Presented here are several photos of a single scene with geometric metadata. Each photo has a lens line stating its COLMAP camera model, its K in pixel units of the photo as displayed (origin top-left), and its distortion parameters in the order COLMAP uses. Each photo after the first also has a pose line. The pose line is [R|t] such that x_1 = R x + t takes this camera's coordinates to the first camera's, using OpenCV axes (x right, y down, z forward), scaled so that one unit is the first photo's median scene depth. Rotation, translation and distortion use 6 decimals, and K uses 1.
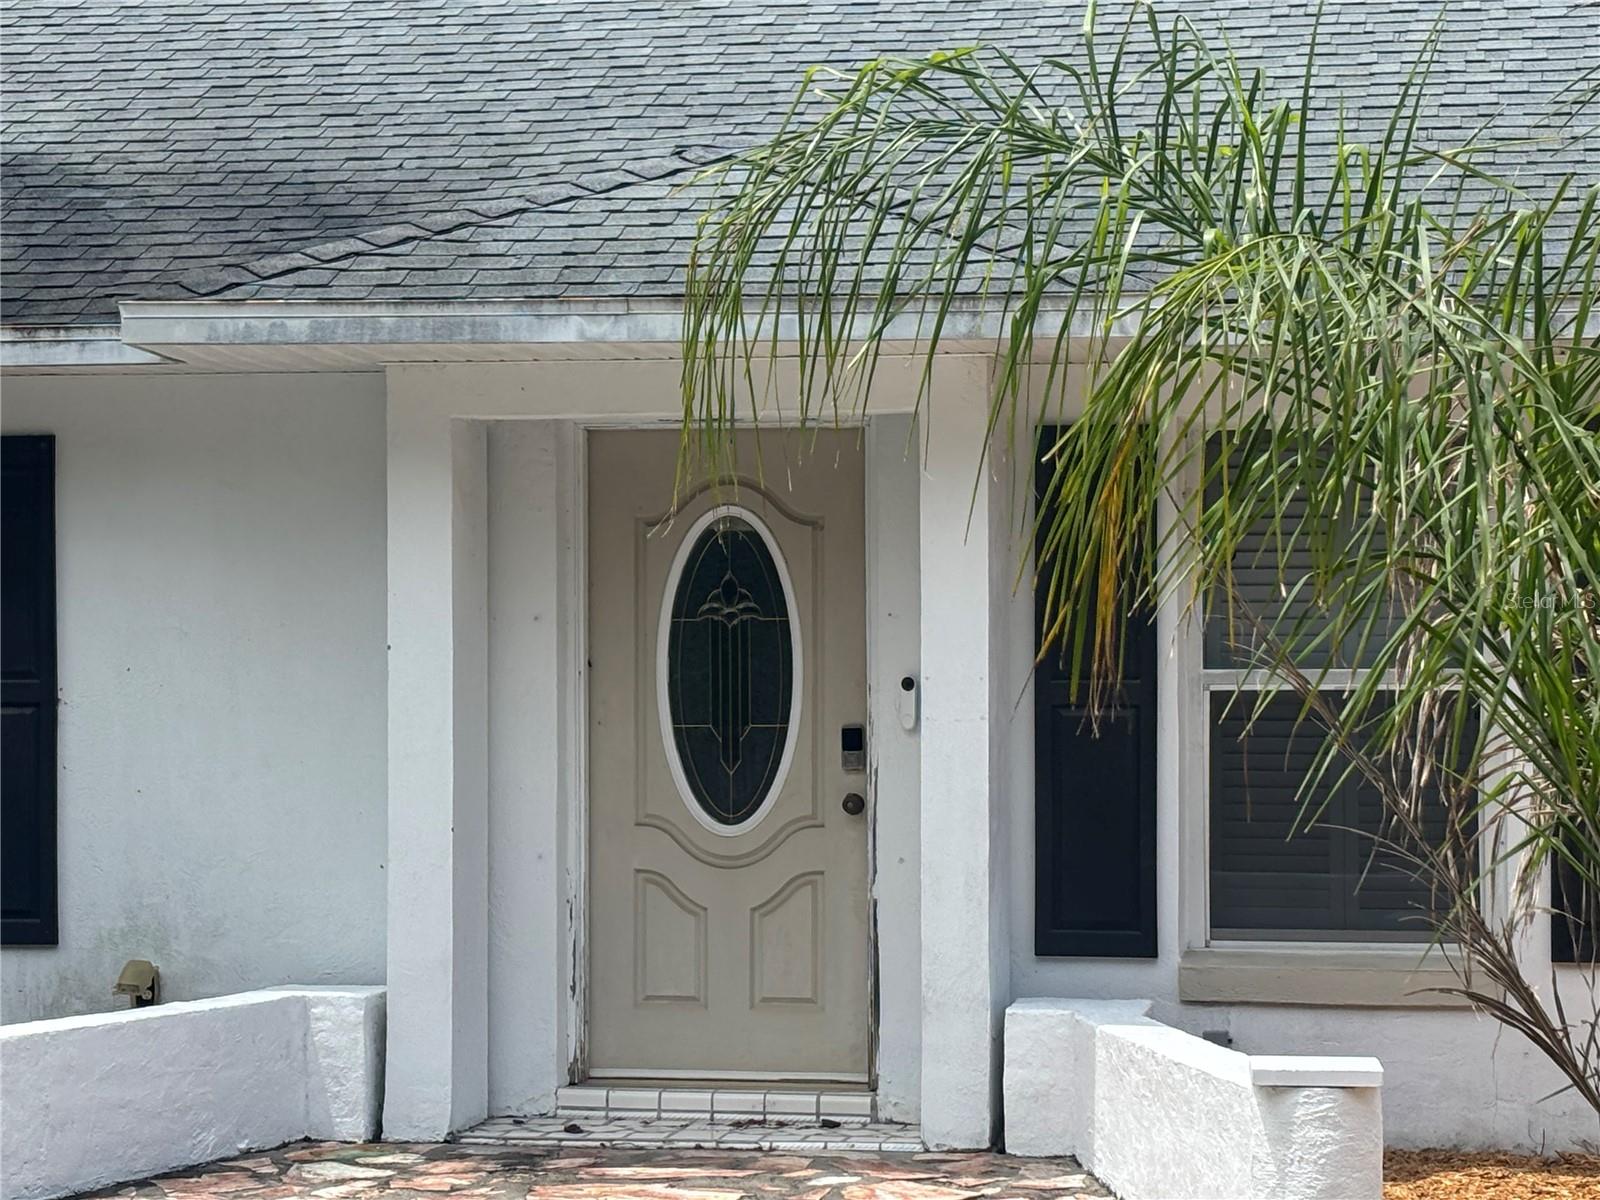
lens RADIAL K [[4146.4, 0, 865.1], [0, 4146.4, 623.6], [0, 0, 1]] dist [0.165094, 0.000000]
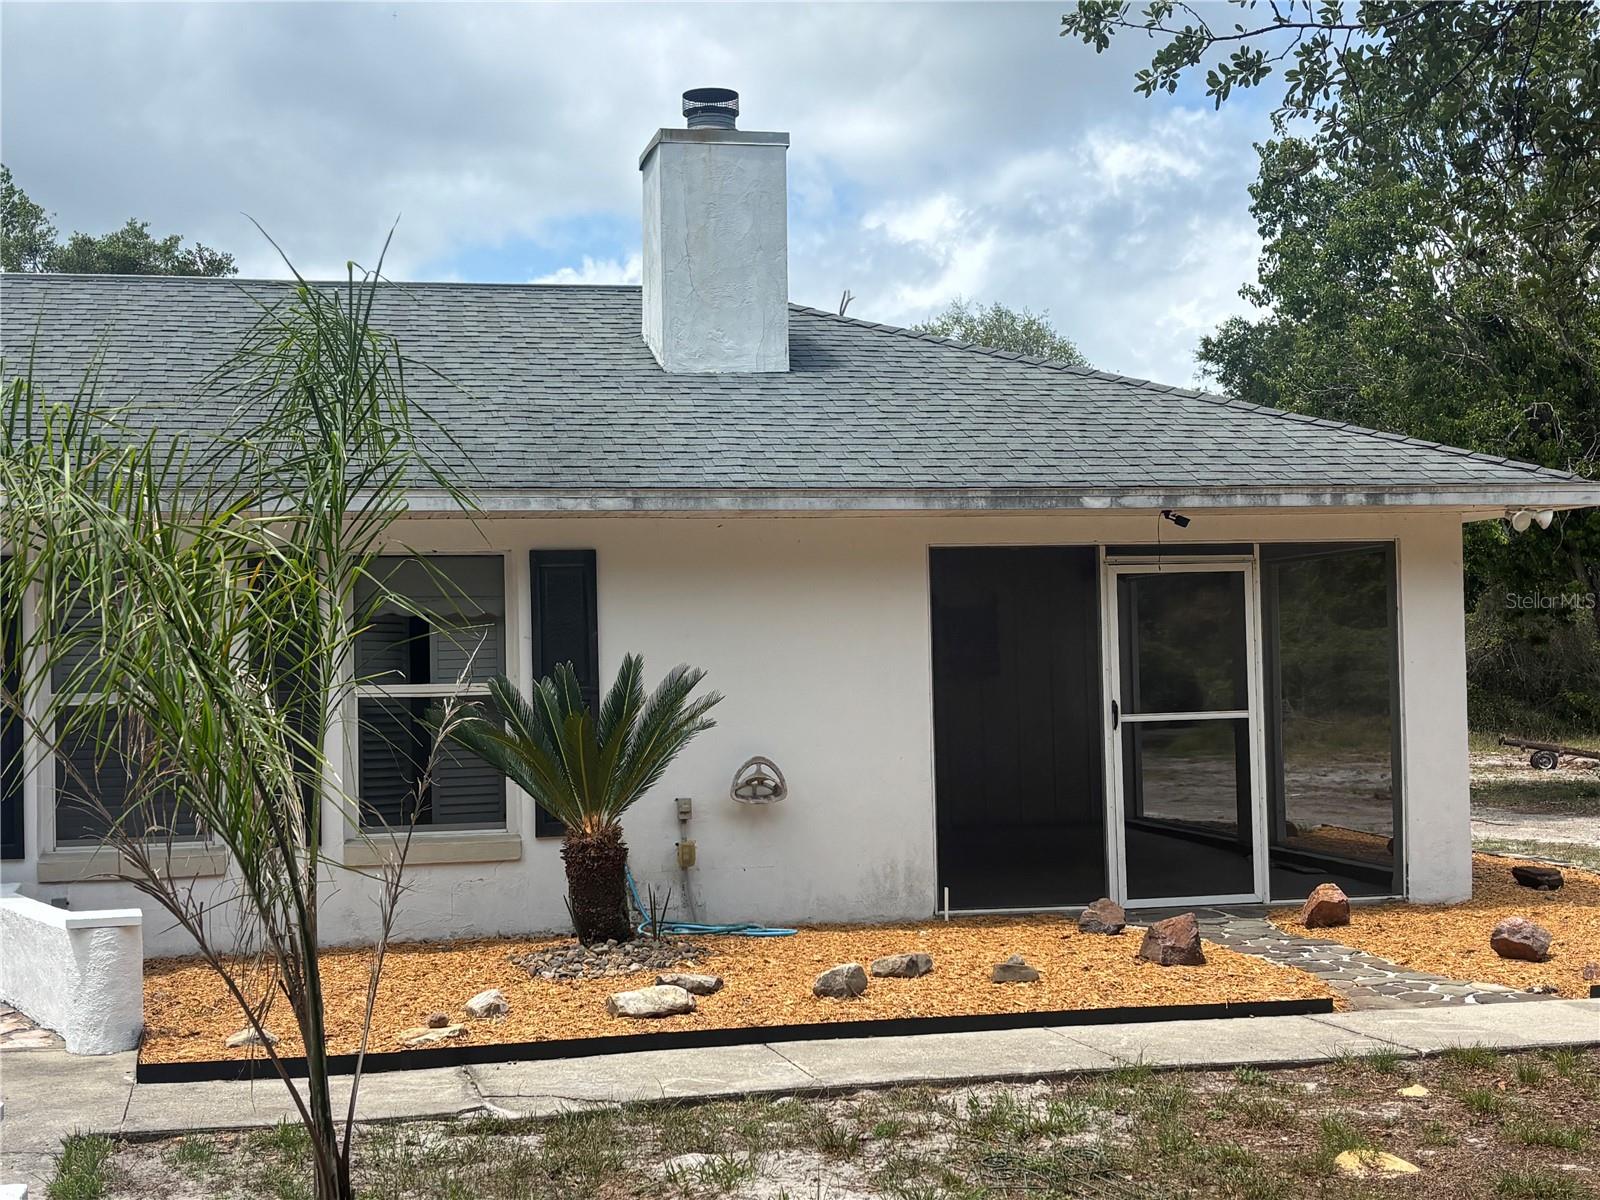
lens RADIAL K [[2197.1, 0, 806.3], [0, 2197.1, 596.5], [0, 0, 1]] dist [0.080852, 0.000000]
pose [[0.925552, -0.003940, 0.378601, 0.021268], [0.014932, 0.999548, -0.026101, -0.000898], [-0.378327, 0.029811, 0.925192, 0.000382]]
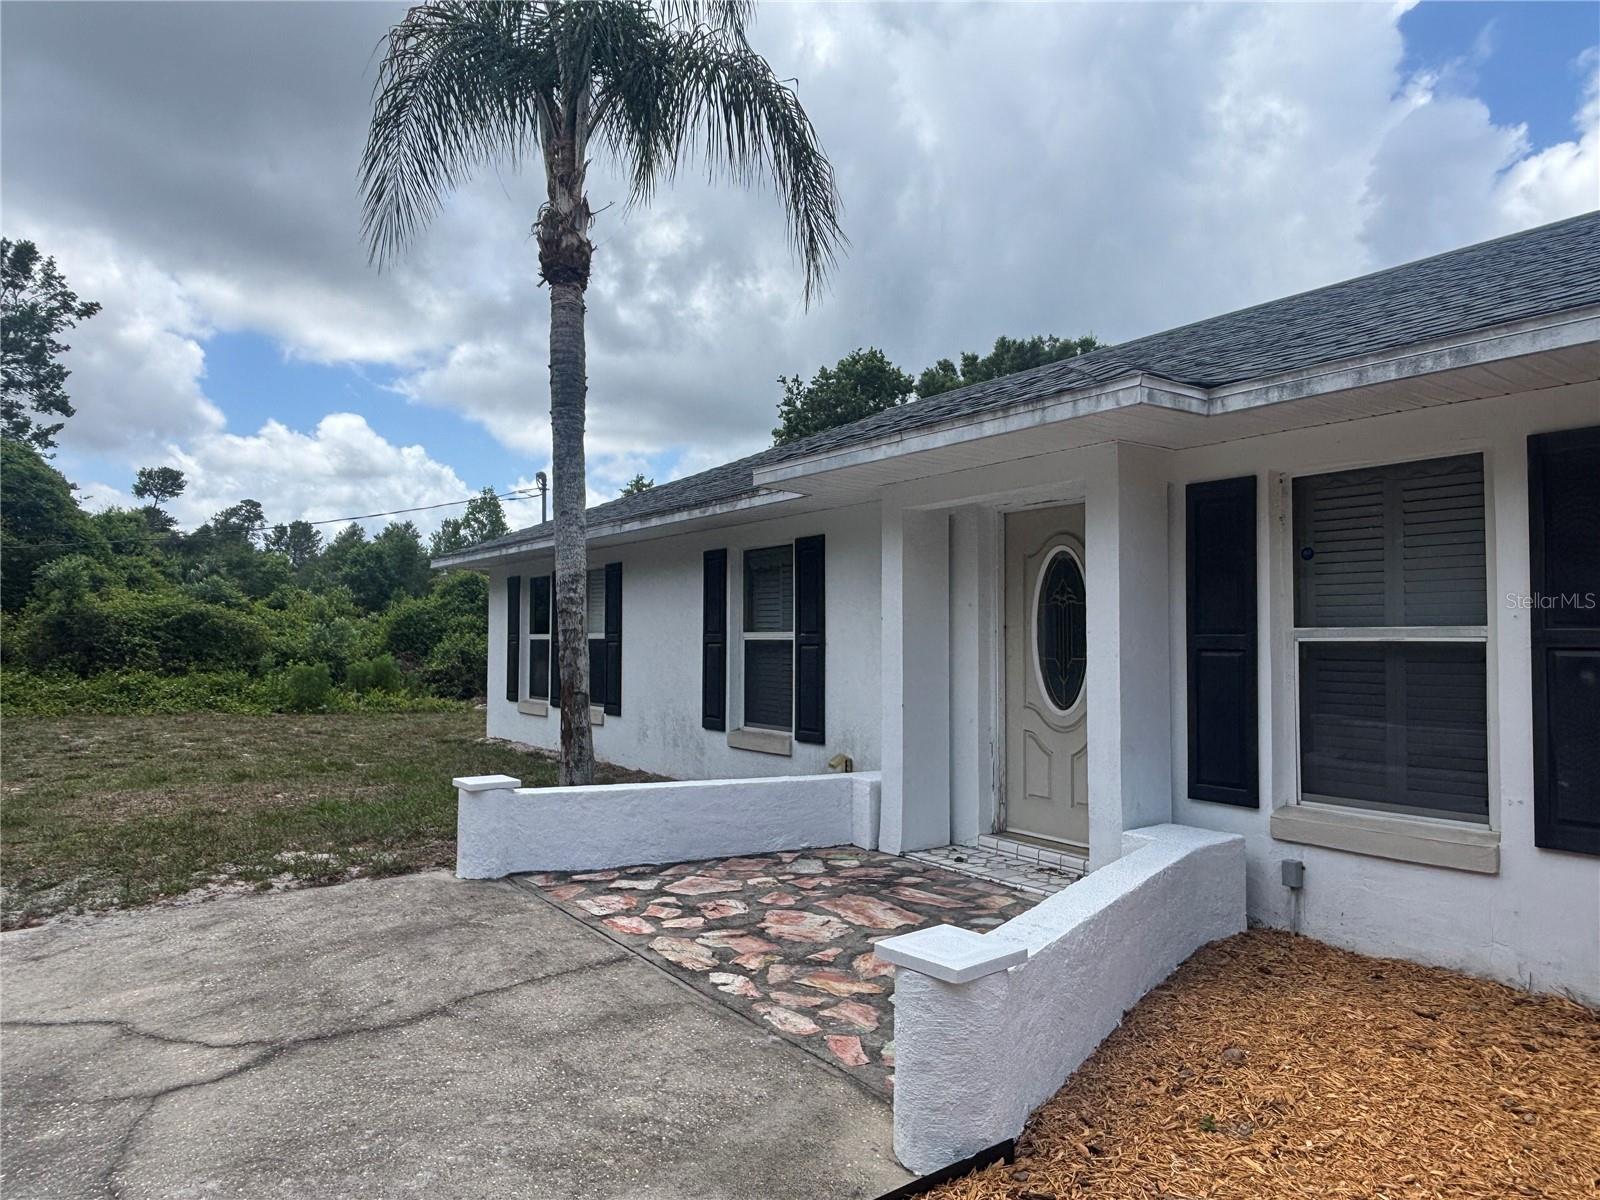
lens RADIAL K [[1015.7, 0, 808.1], [0, 1015.7, 606.4], [0, 0, 1]] dist [0.030372, -0.038180]
pose [[0.724000, -0.018009, -0.689564, 0.216843], [-0.001164, 0.999626, -0.027329, 0.013702], [0.689799, 0.020589, 0.723709, 0.595236]]
